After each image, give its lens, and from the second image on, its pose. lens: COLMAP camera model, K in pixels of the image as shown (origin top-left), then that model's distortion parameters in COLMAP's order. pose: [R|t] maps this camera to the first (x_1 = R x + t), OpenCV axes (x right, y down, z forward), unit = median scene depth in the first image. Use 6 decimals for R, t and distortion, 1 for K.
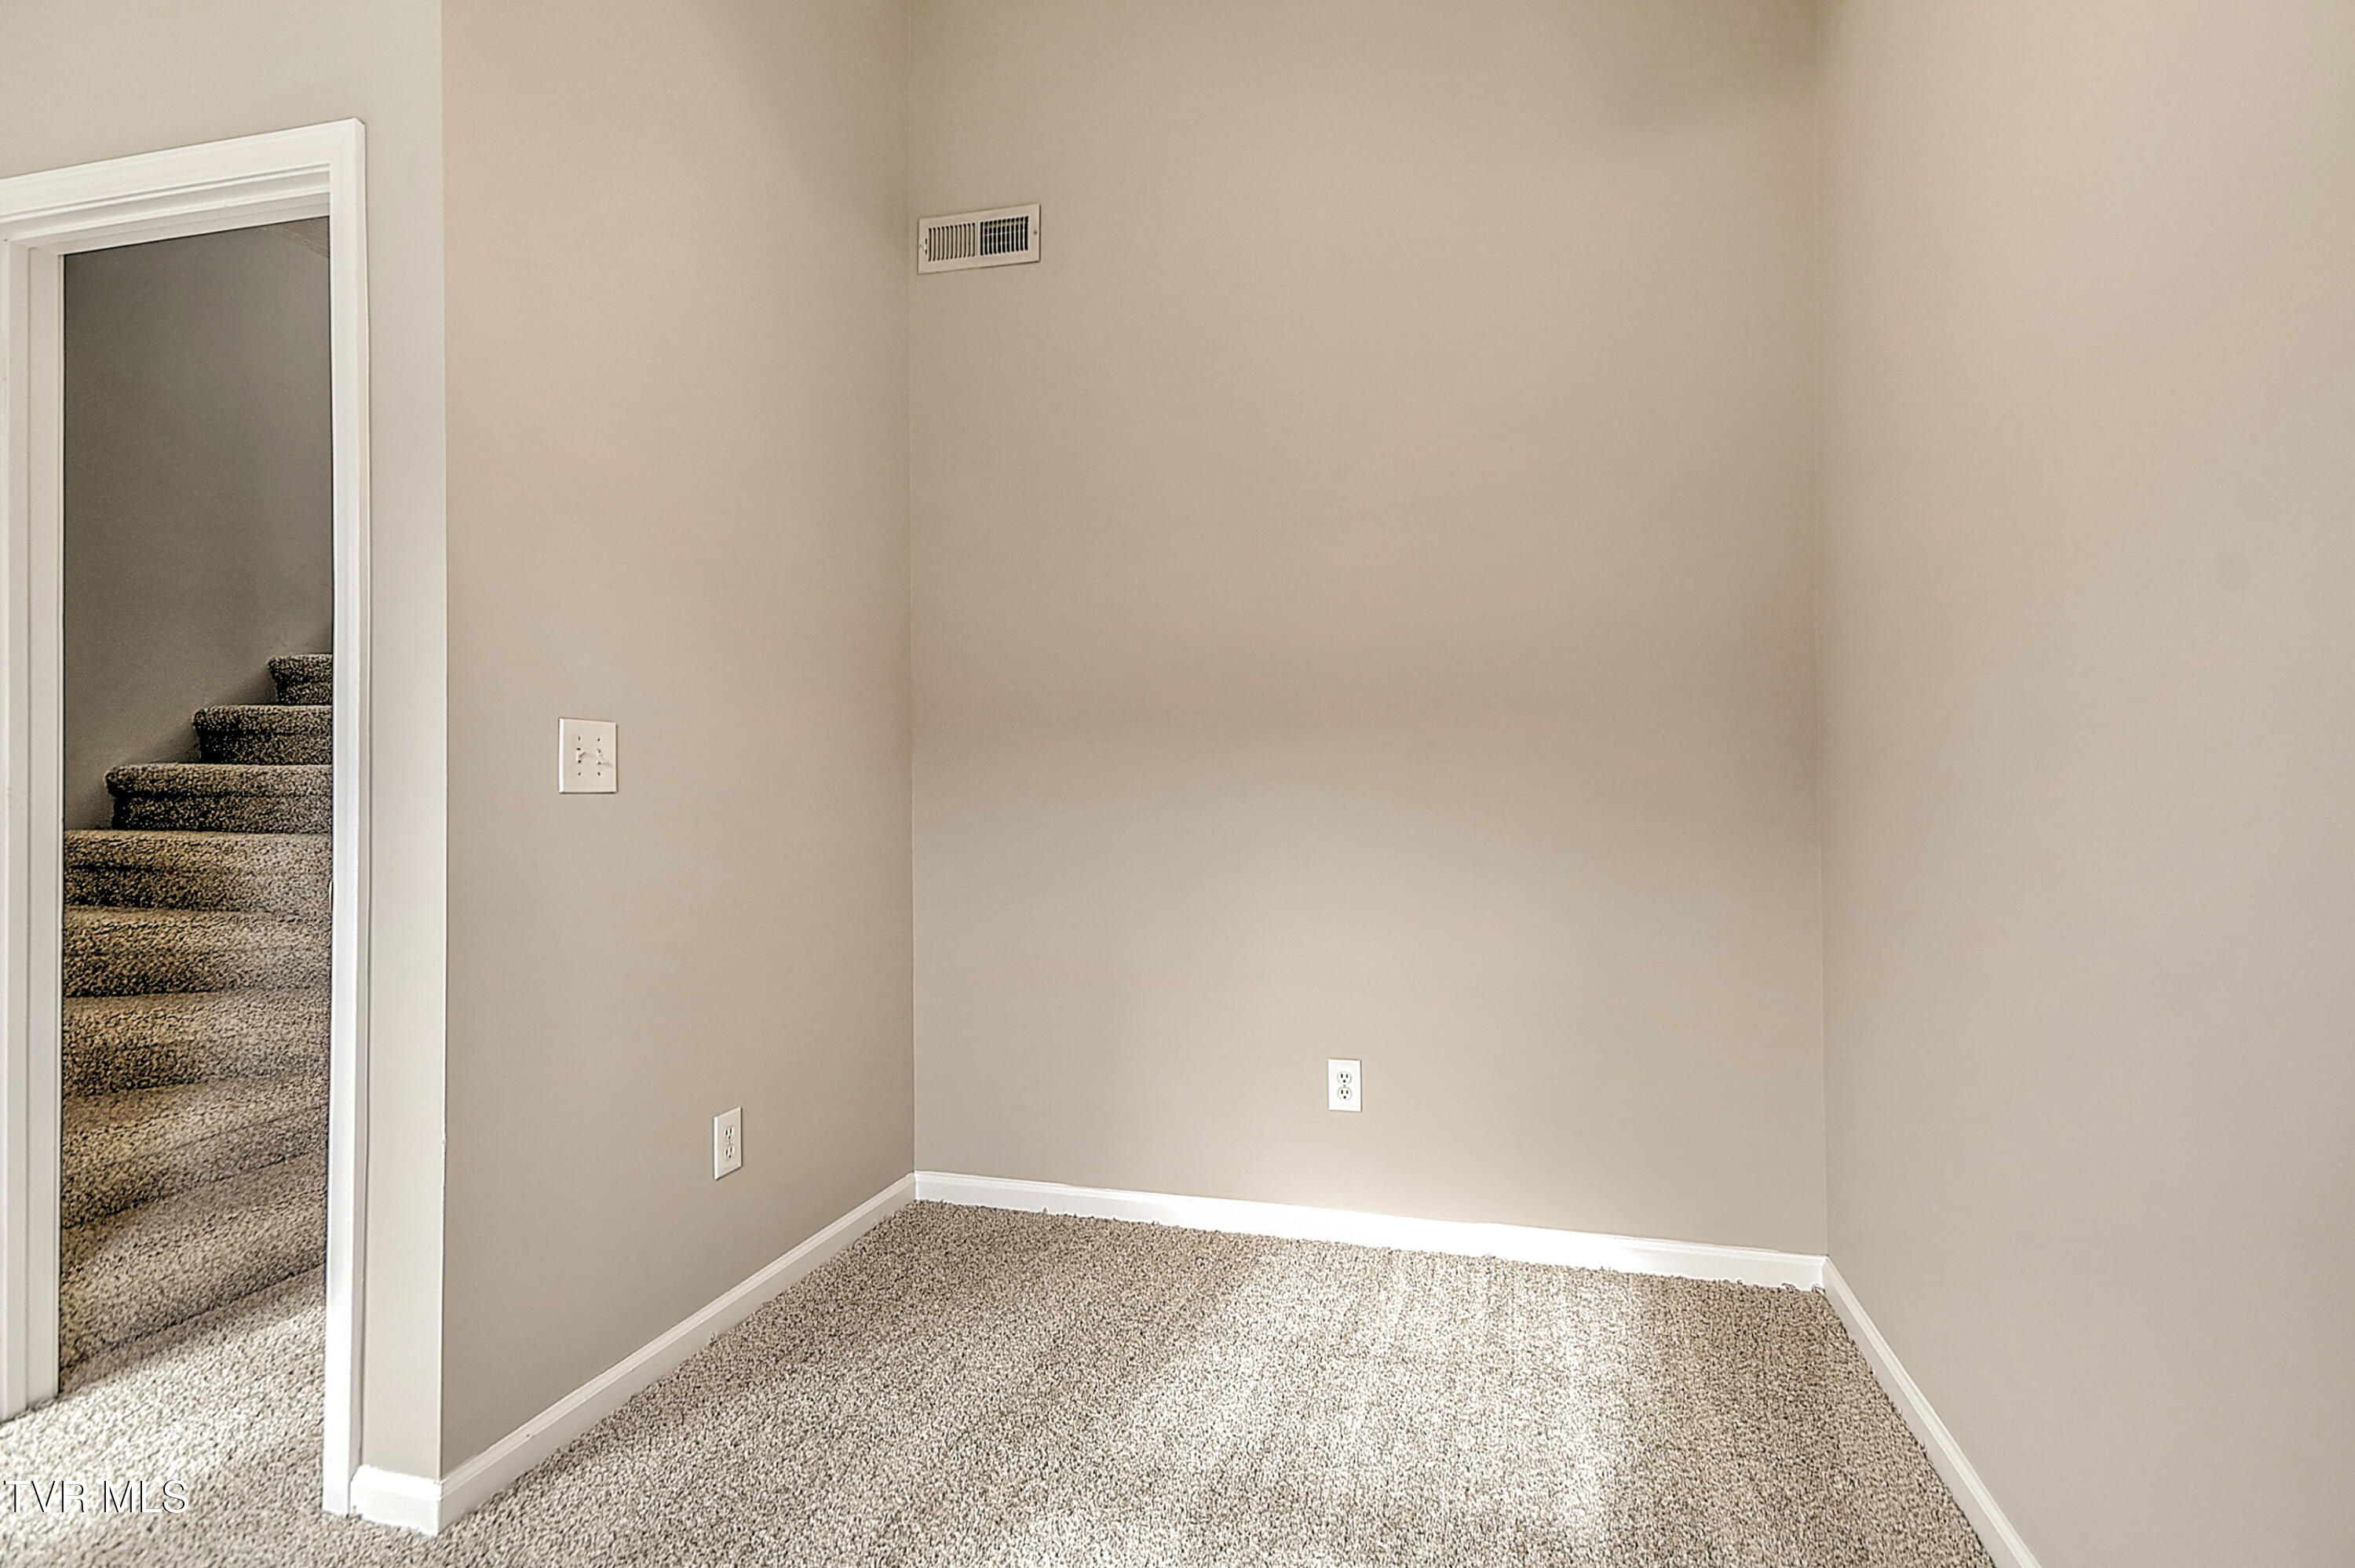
lens RADIAL K [[1168.1, 0, 1177.5], [0, 1168.1, 784.0], [0, 0, 1]] dist [-0.001364, -0.001478]
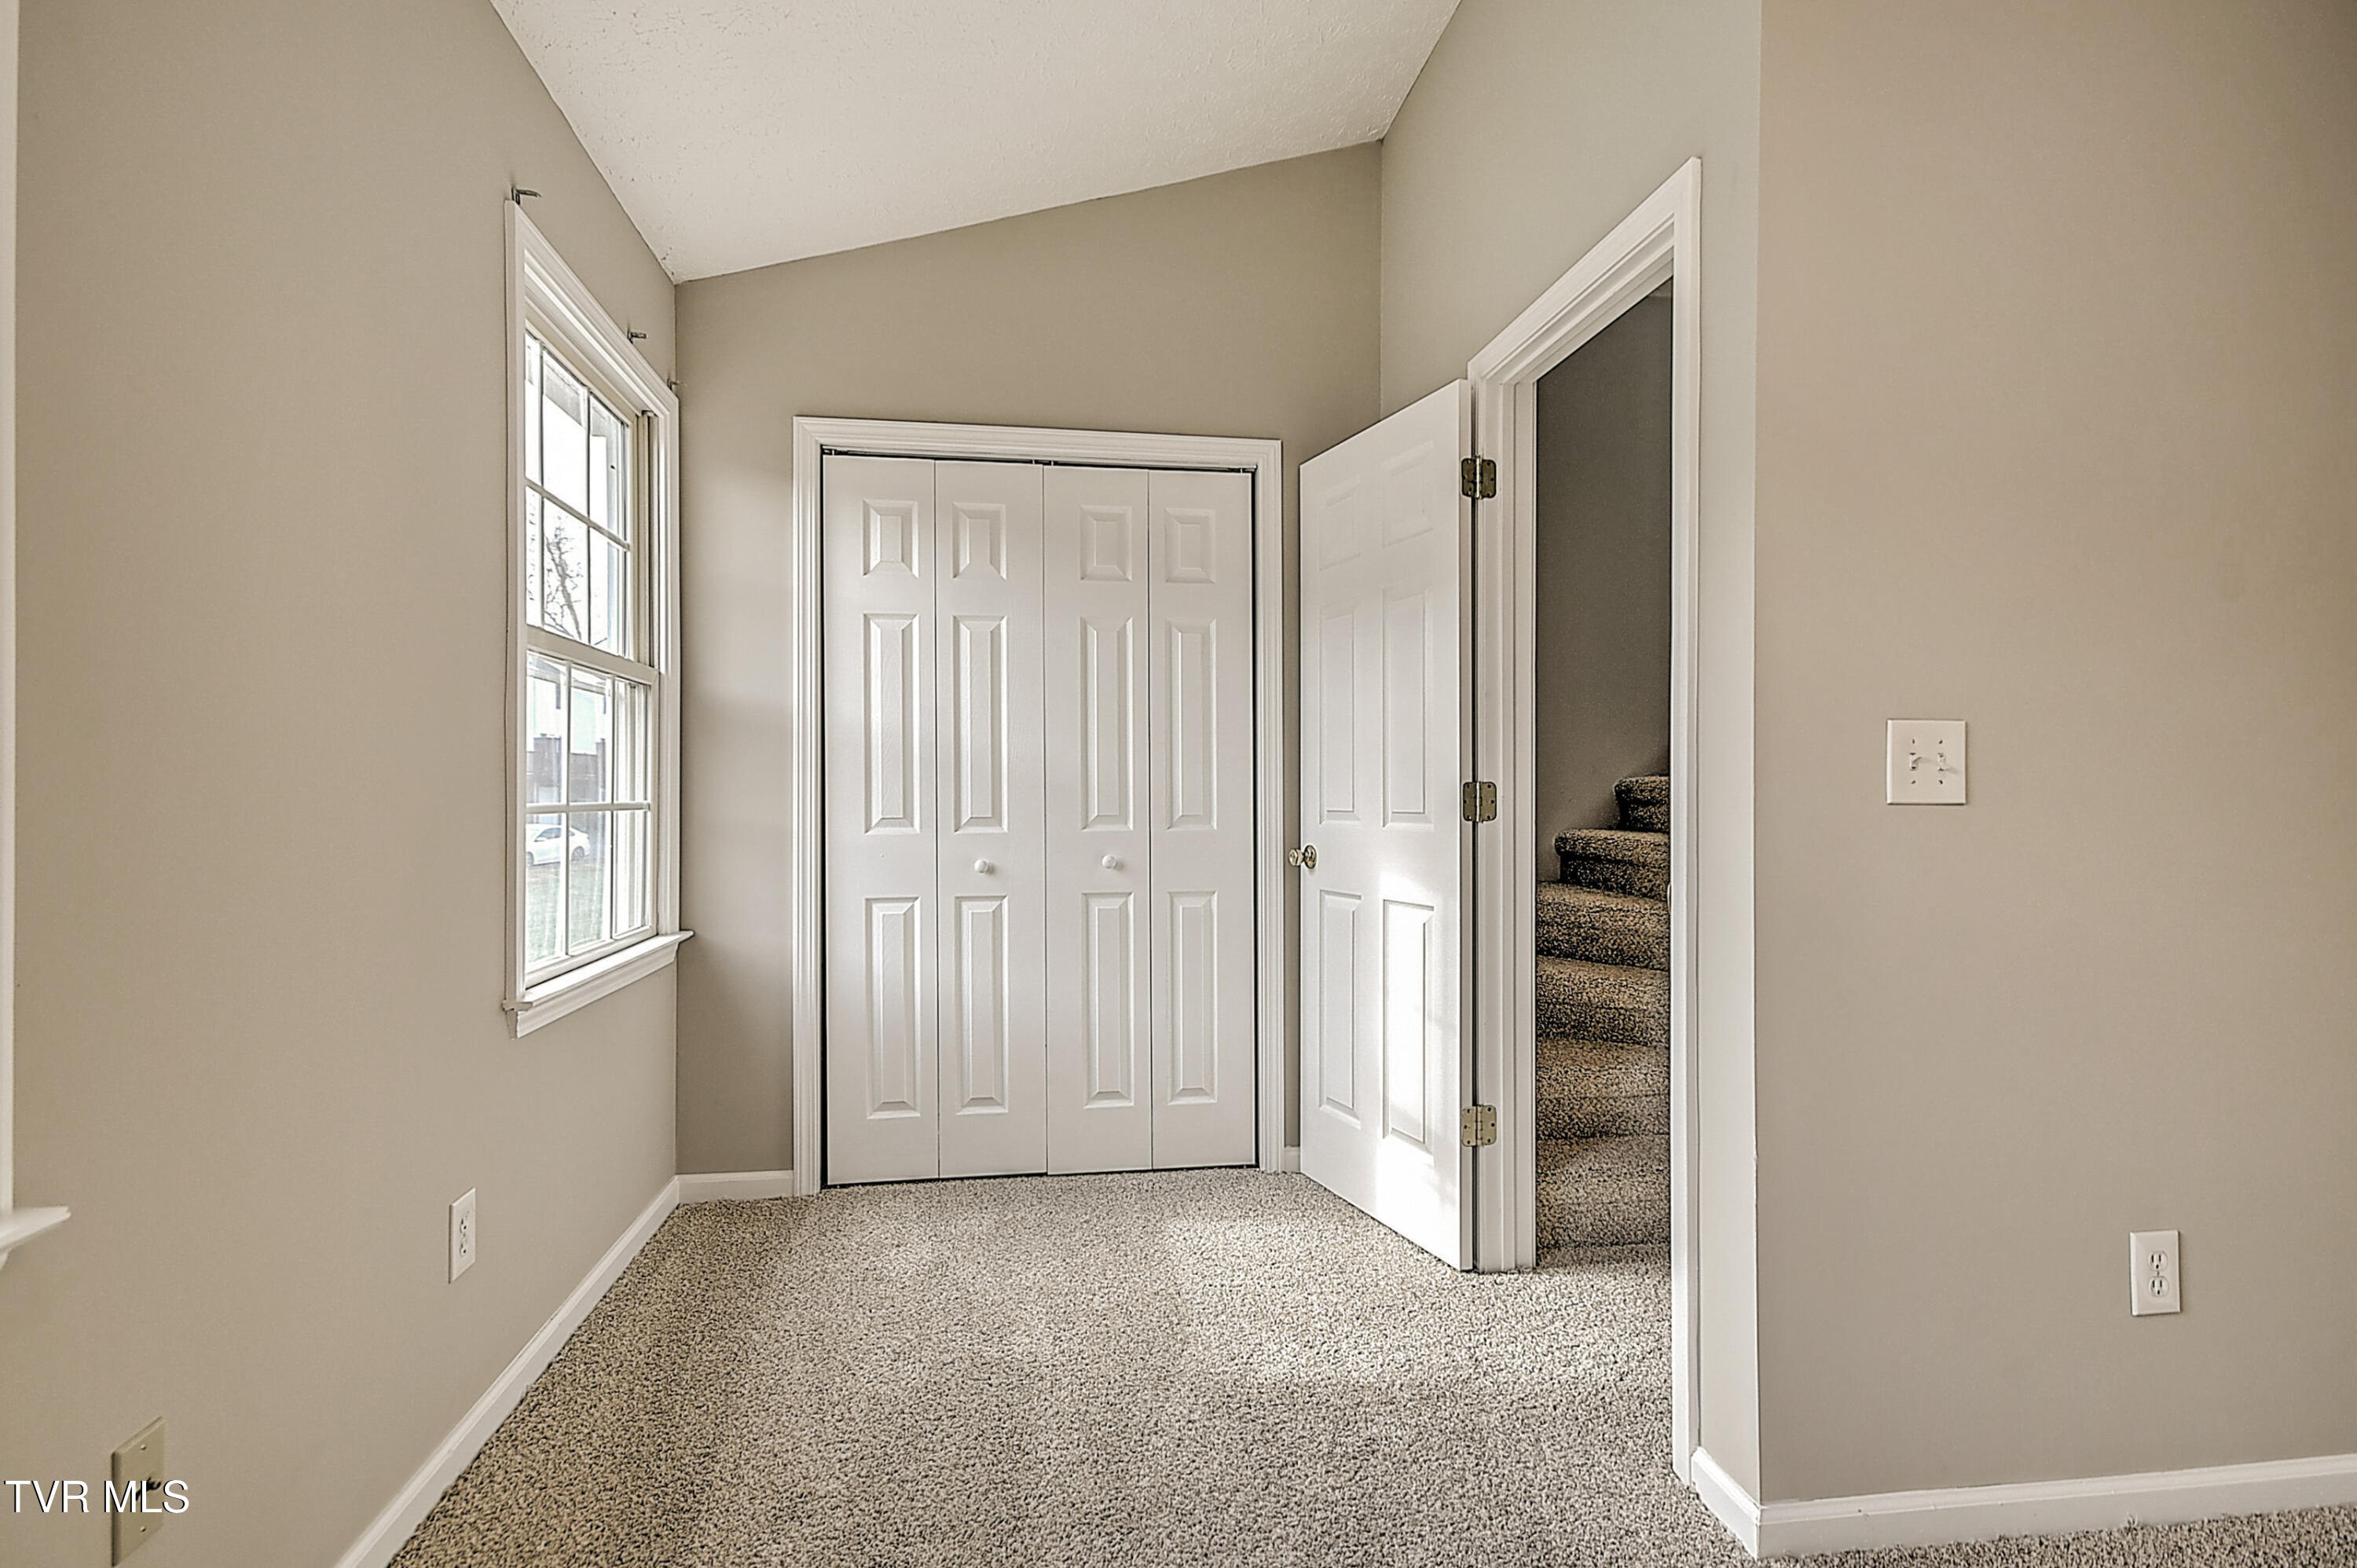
lens RADIAL K [[1142.5, 0, 1180.5], [0, 1142.5, 797.6], [0, 0, 1]] dist [0.012055, -0.000163]
pose [[0.395289, 0.003768, -0.918549, 0.043205], [-0.000412, 0.999992, 0.003925, -0.000275], [0.918557, -0.001173, 0.395287, 0.121301]]
